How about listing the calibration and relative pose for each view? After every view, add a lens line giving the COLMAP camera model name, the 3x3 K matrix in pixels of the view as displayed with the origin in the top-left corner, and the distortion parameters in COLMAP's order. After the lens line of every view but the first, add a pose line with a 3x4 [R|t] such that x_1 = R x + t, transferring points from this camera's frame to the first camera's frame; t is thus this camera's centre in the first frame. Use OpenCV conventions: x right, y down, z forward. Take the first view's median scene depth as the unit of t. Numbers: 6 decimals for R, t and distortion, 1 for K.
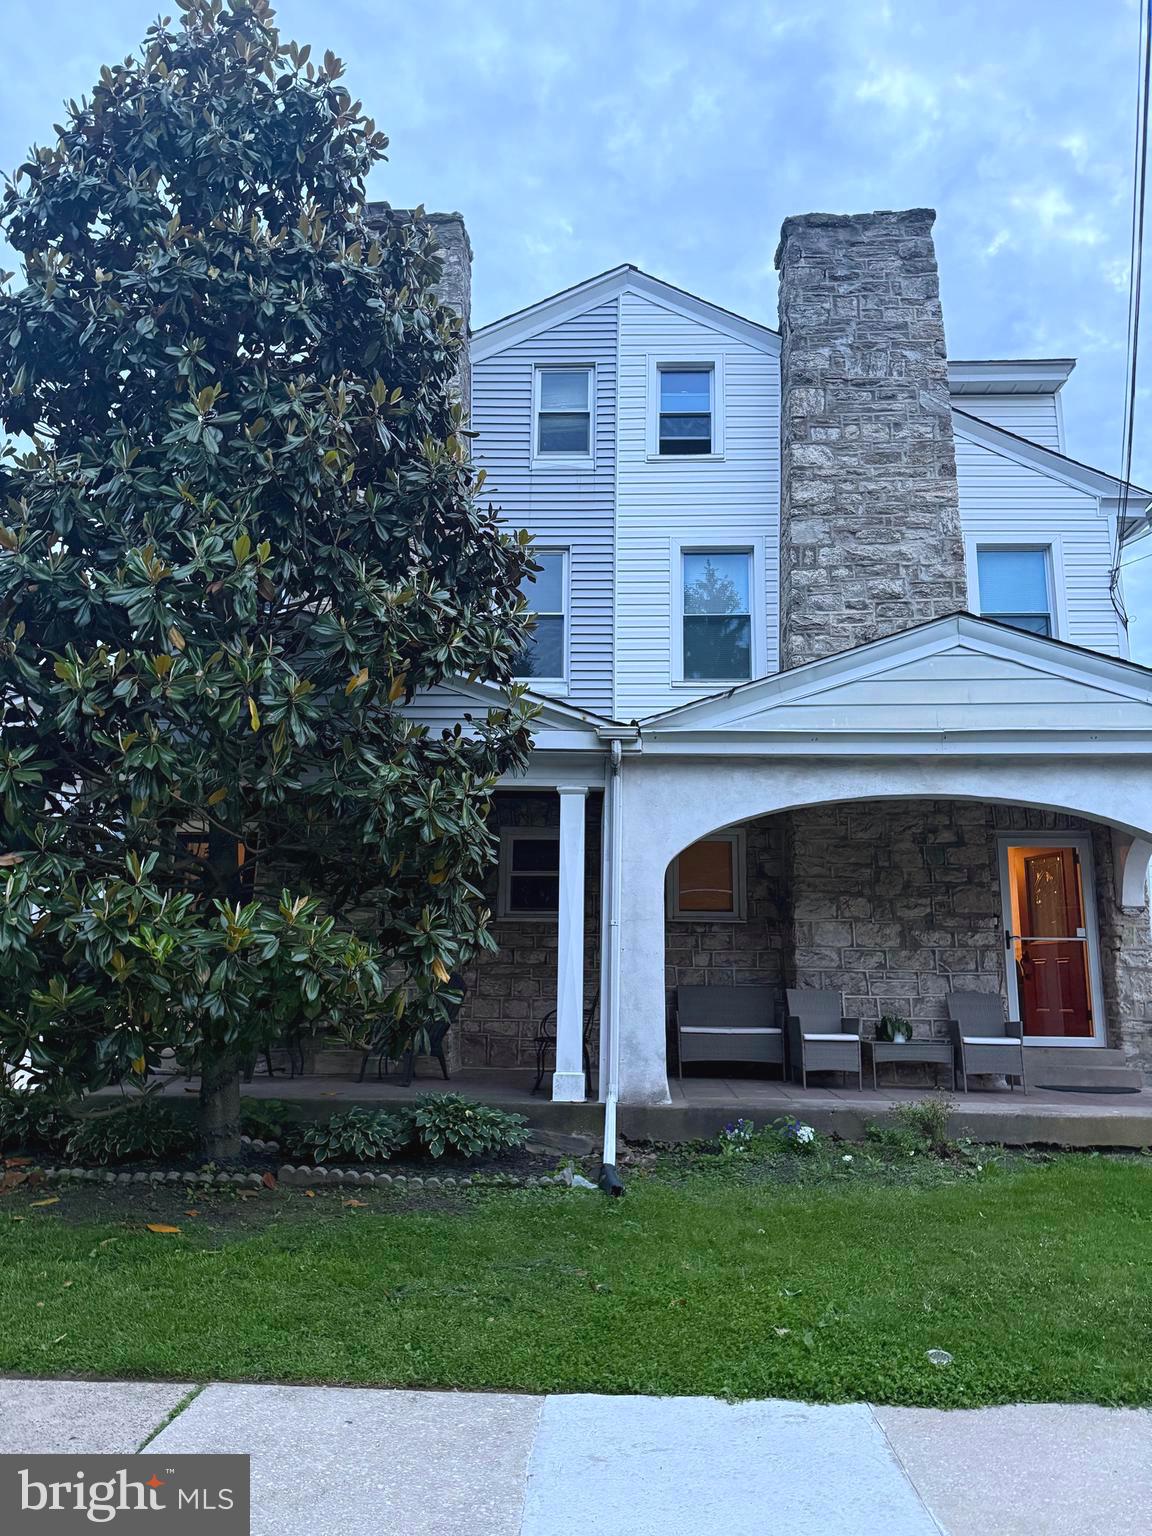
lens RADIAL K [[1059.7, 0, 568.5], [0, 1059.7, 778.5], [0, 0, 1]] dist [0.169246, -0.264412]
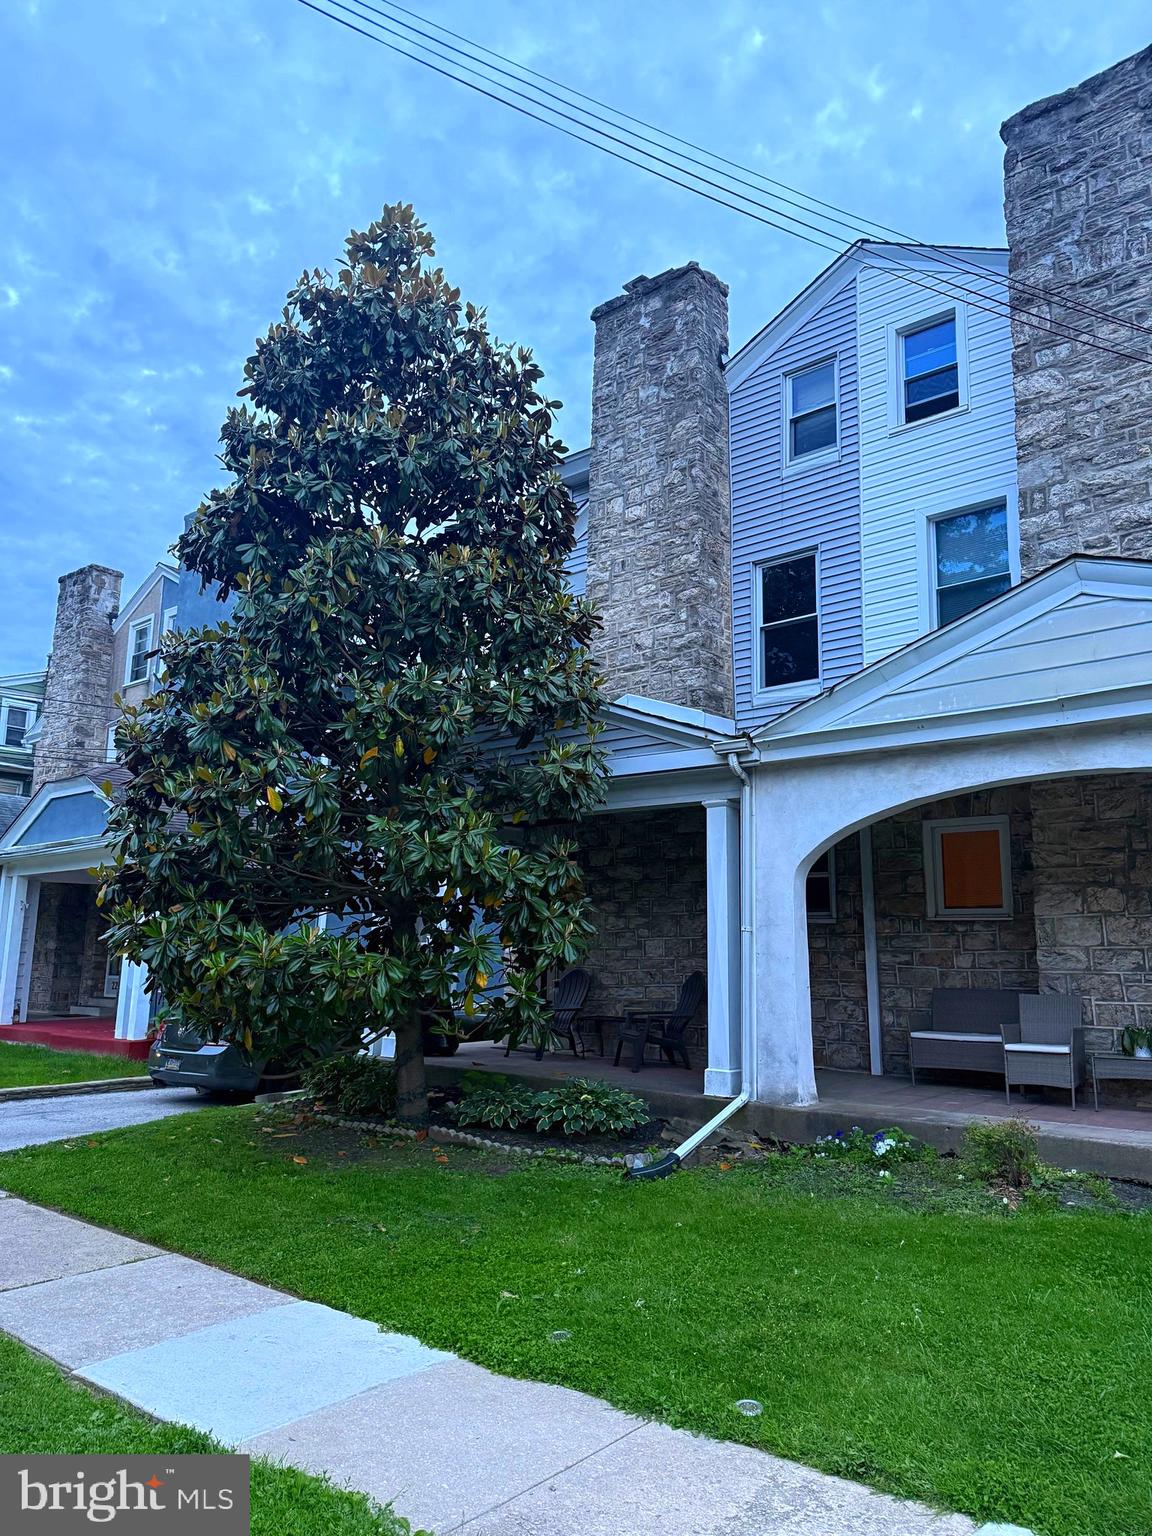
lens RADIAL K [[1078.0, 0, 595.8], [0, 1078.0, 780.4], [0, 0, 1]] dist [0.073690, -0.057503]
pose [[0.796031, -0.104771, -0.596119, 0.476647], [0.114276, 0.993206, -0.021962, -0.001584], [0.594370, -0.050640, 0.802596, 0.063518]]
